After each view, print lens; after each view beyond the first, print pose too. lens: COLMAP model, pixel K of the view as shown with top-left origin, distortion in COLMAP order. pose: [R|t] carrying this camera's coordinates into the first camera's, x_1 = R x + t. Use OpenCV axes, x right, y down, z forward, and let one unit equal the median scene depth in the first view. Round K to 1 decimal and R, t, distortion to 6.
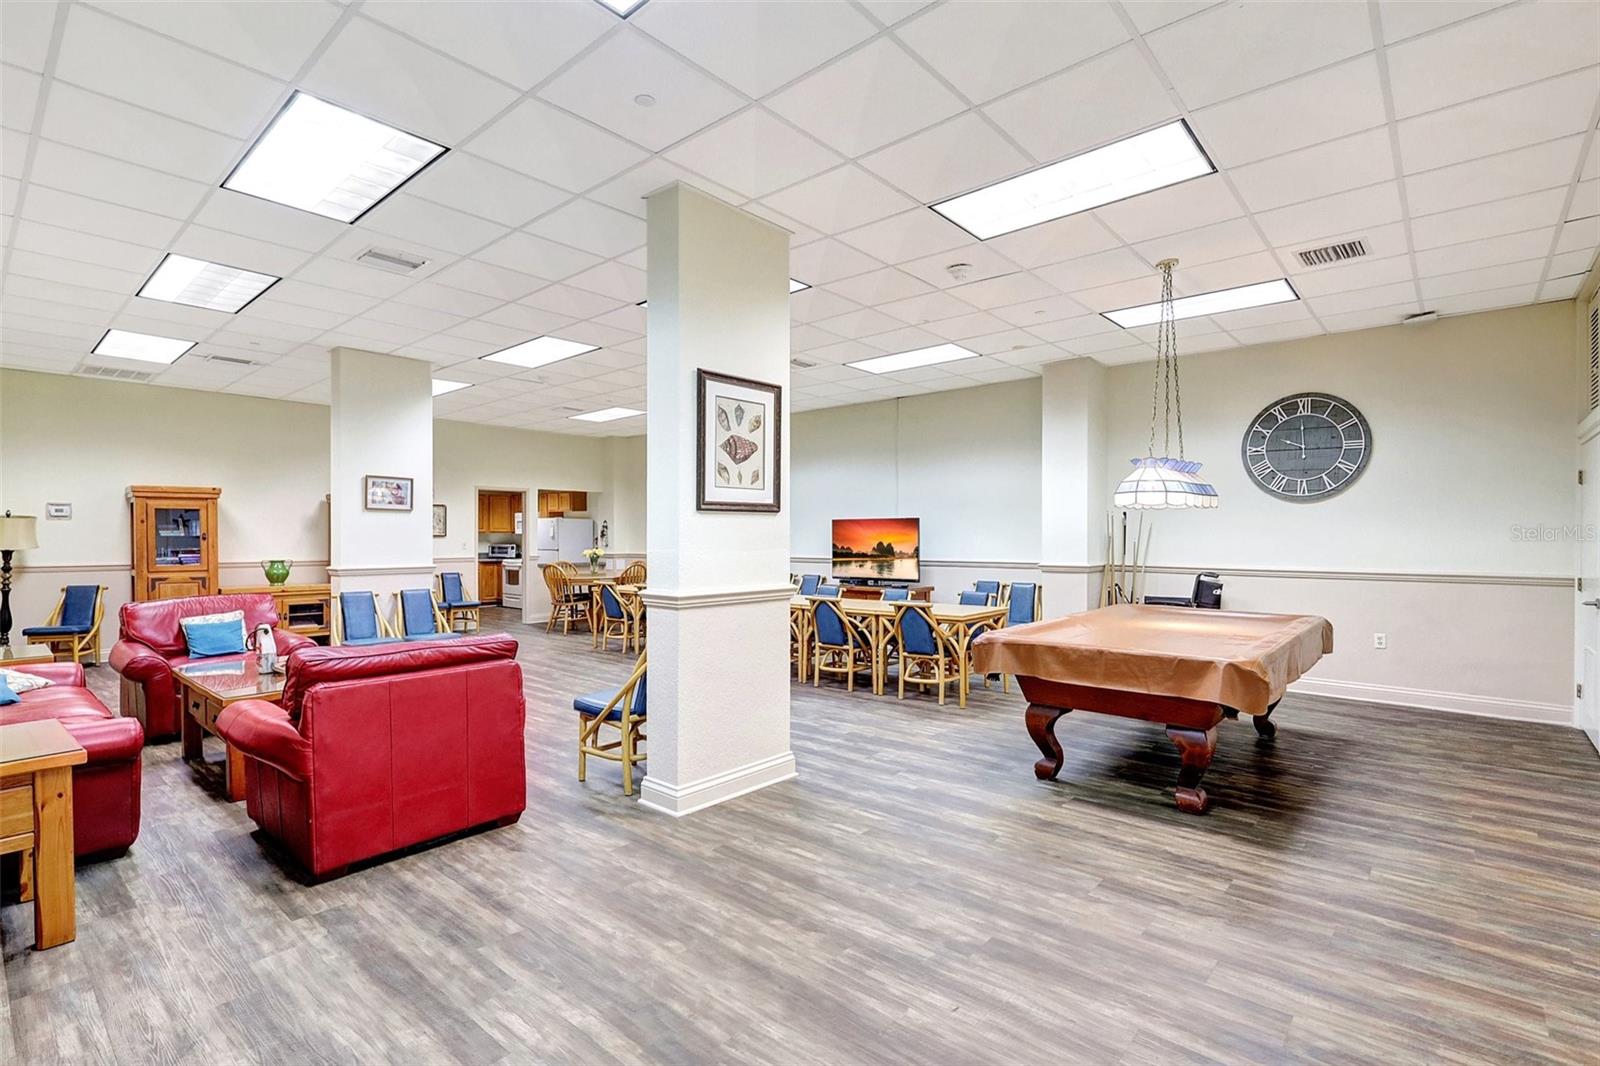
lens RADIAL K [[749.1, 0, 795.5], [0, 749.1, 537.4], [0, 0, 1]] dist [-0.002768, 0.001056]
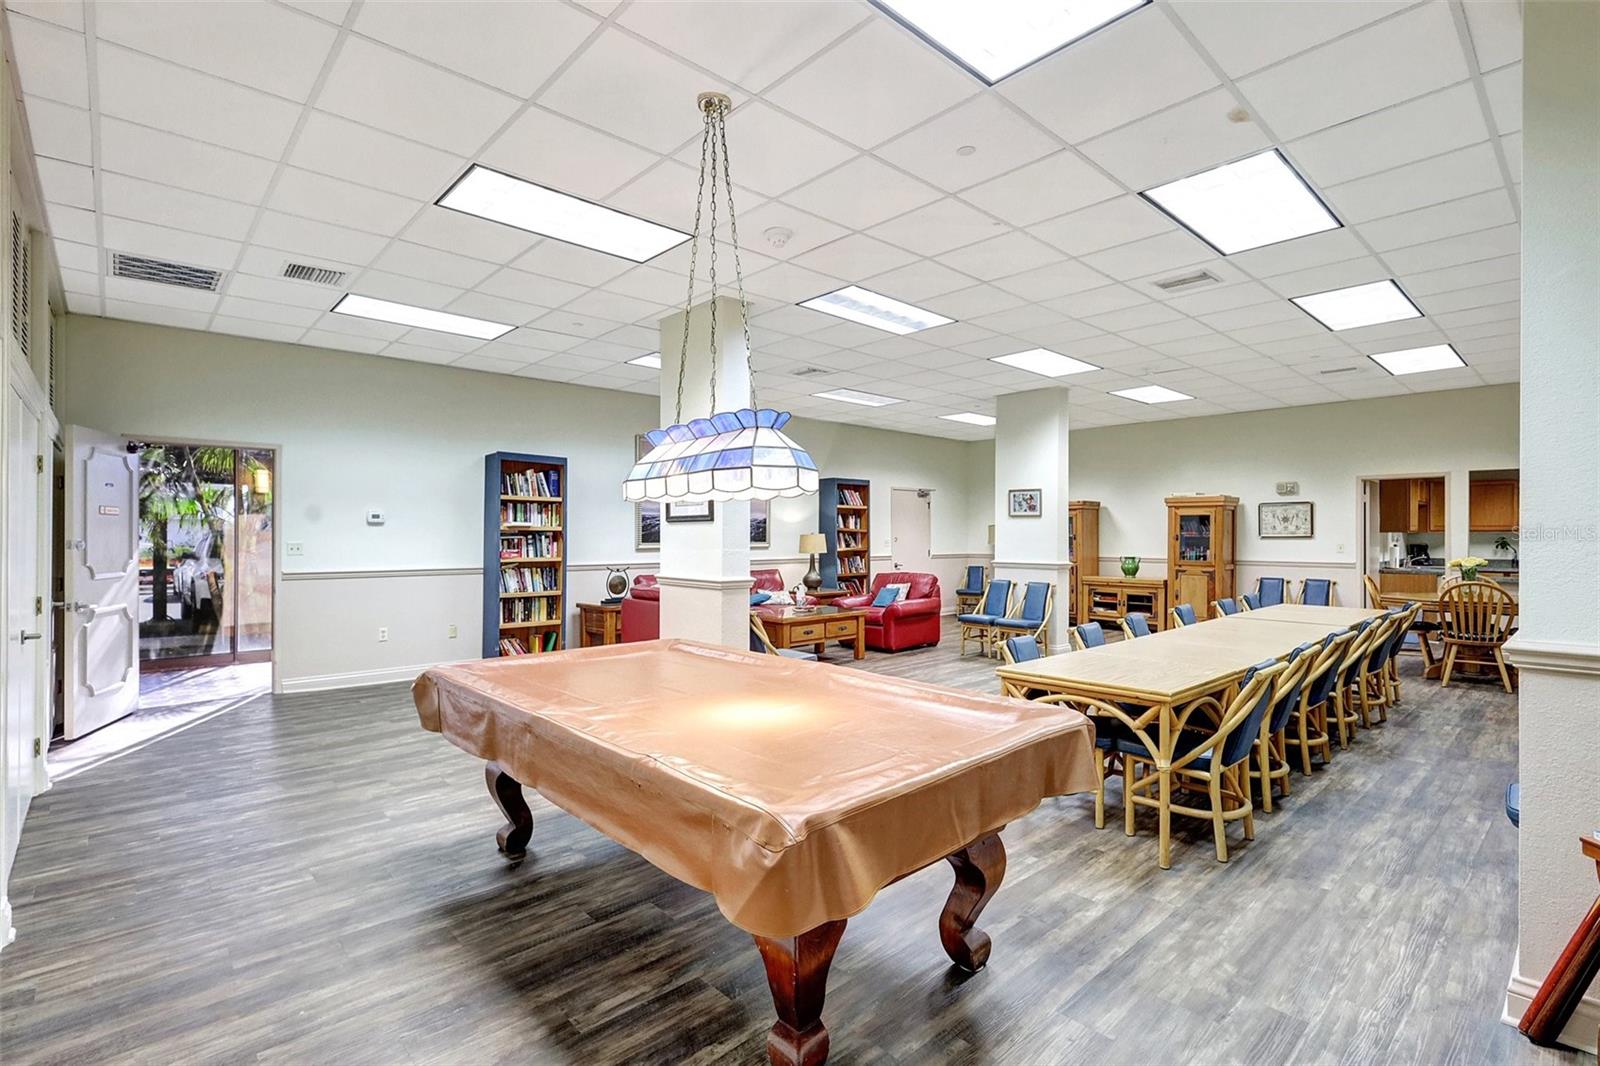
lens RADIAL K [[749.1, 0, 795.5], [0, 749.1, 537.4], [0, 0, 1]] dist [-0.002768, 0.001056]
pose [[-0.106580, 0.002851, -0.994300, 1.326537], [-0.001192, 0.999995, 0.002995, -0.010107], [0.994303, 0.001504, -0.106576, 1.367782]]
